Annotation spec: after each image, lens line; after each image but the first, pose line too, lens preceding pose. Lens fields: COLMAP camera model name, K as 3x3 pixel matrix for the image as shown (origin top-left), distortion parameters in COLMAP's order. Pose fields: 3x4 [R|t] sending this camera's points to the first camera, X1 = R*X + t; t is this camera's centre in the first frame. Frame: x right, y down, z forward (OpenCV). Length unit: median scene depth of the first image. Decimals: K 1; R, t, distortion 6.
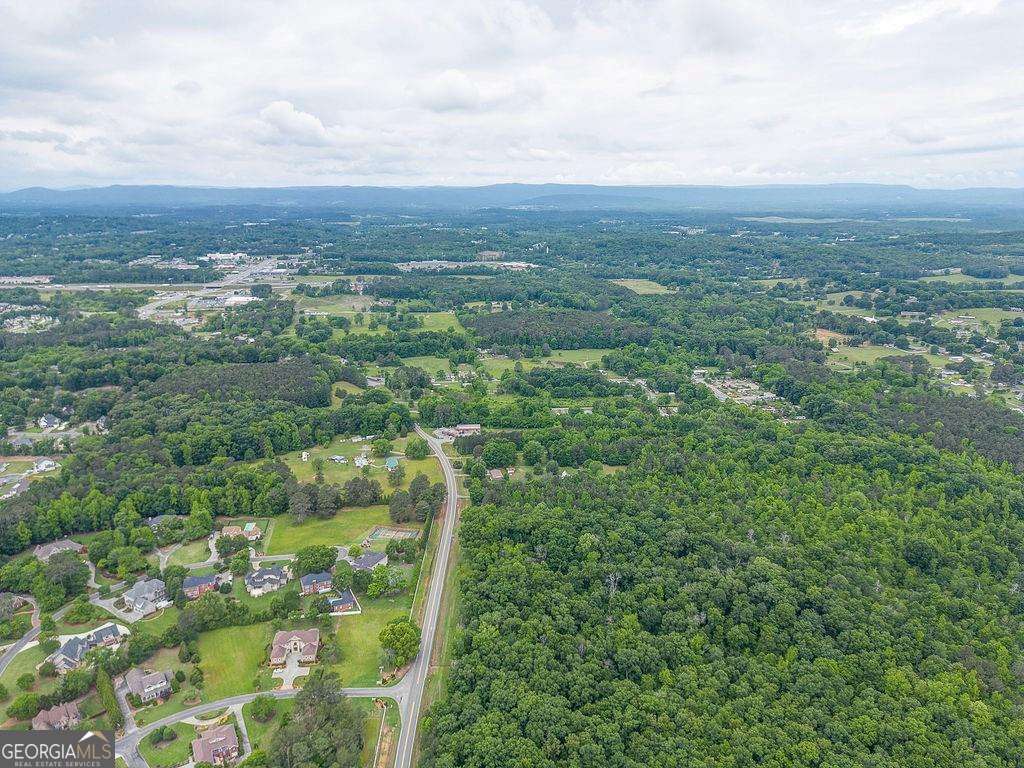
lens RADIAL K [[718.8, 0, 512.0], [0, 718.8, 384.0], [0, 0, 1]] dist [0.068381, -0.075346]
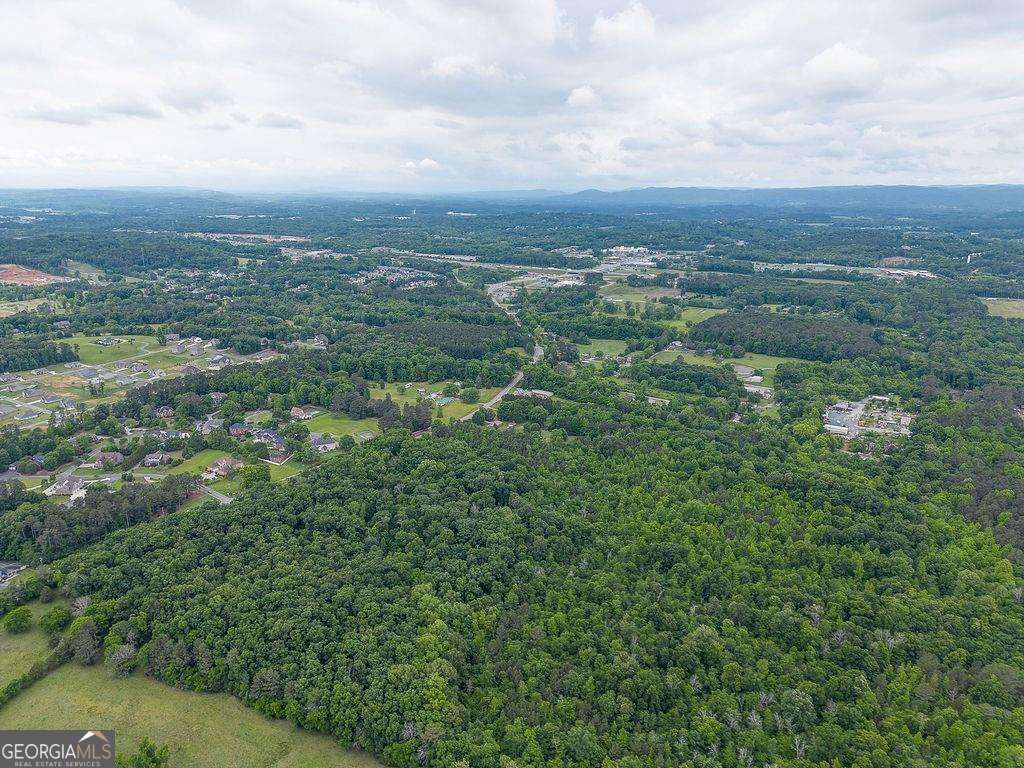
lens RADIAL K [[716.6, 0, 511.6], [0, 716.6, 398.8], [0, 0, 1]] dist [0.069180, -0.074715]
pose [[0.767016, 0.182074, -0.615253, 0.436320], [-0.170719, 0.982240, 0.077848, -0.008206], [0.618500, 0.045324, 0.784477, 0.043953]]
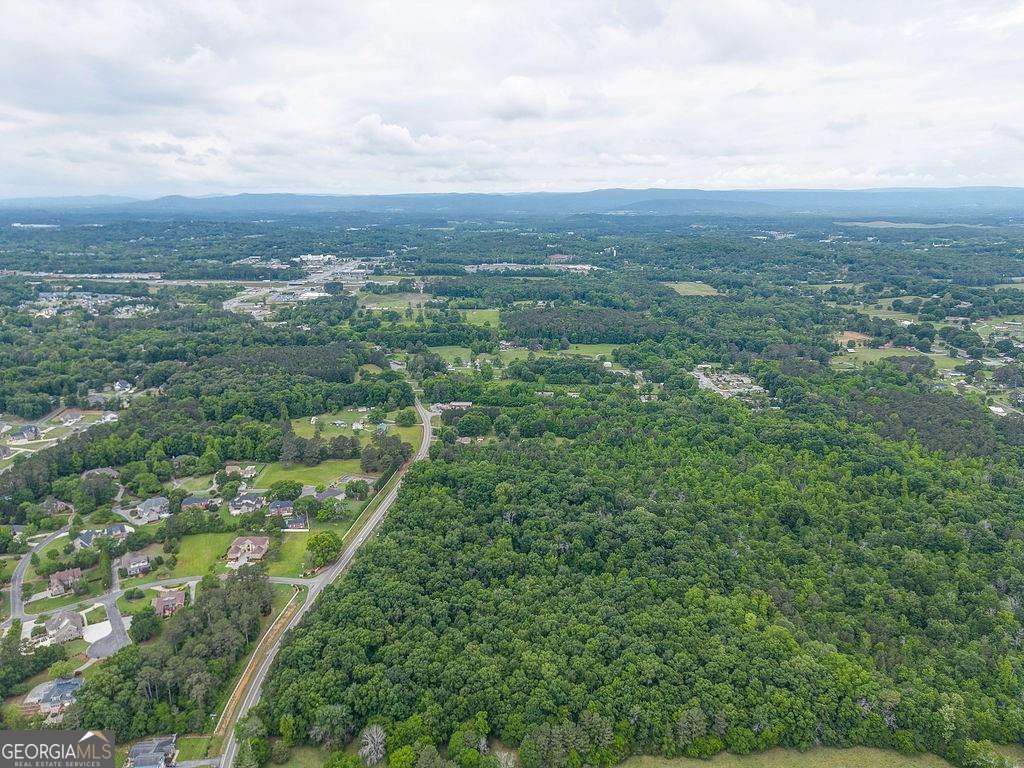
lens RADIAL K [[716.6, 0, 511.6], [0, 716.6, 398.8], [0, 0, 1]] dist [0.069180, -0.074715]
pose [[0.989279, 0.035683, -0.141614, 0.126709], [-0.033990, 0.999319, 0.014359, 0.023280], [0.142030, -0.009392, 0.989818, -0.076636]]
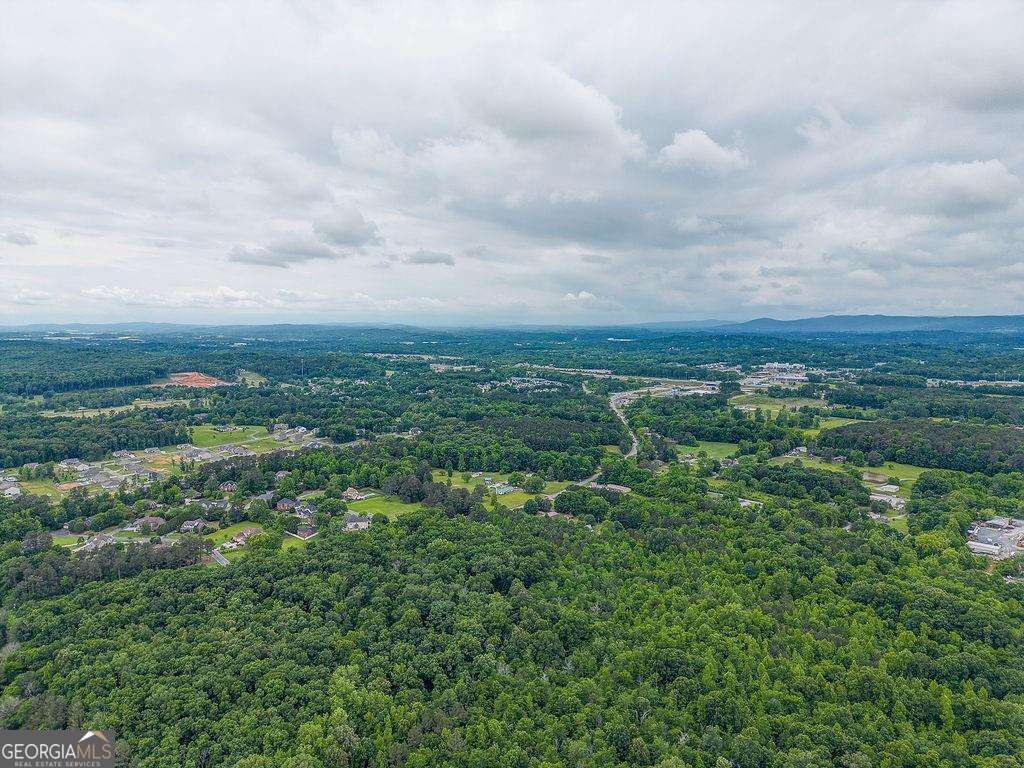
lens RADIAL K [[716.6, 0, 511.6], [0, 716.6, 398.8], [0, 0, 1]] dist [0.069180, -0.074715]
pose [[0.594833, 0.080952, -0.799763, 0.471875], [-0.204389, 0.977450, -0.053080, 0.014942], [0.777431, 0.195036, 0.597965, 0.168000]]
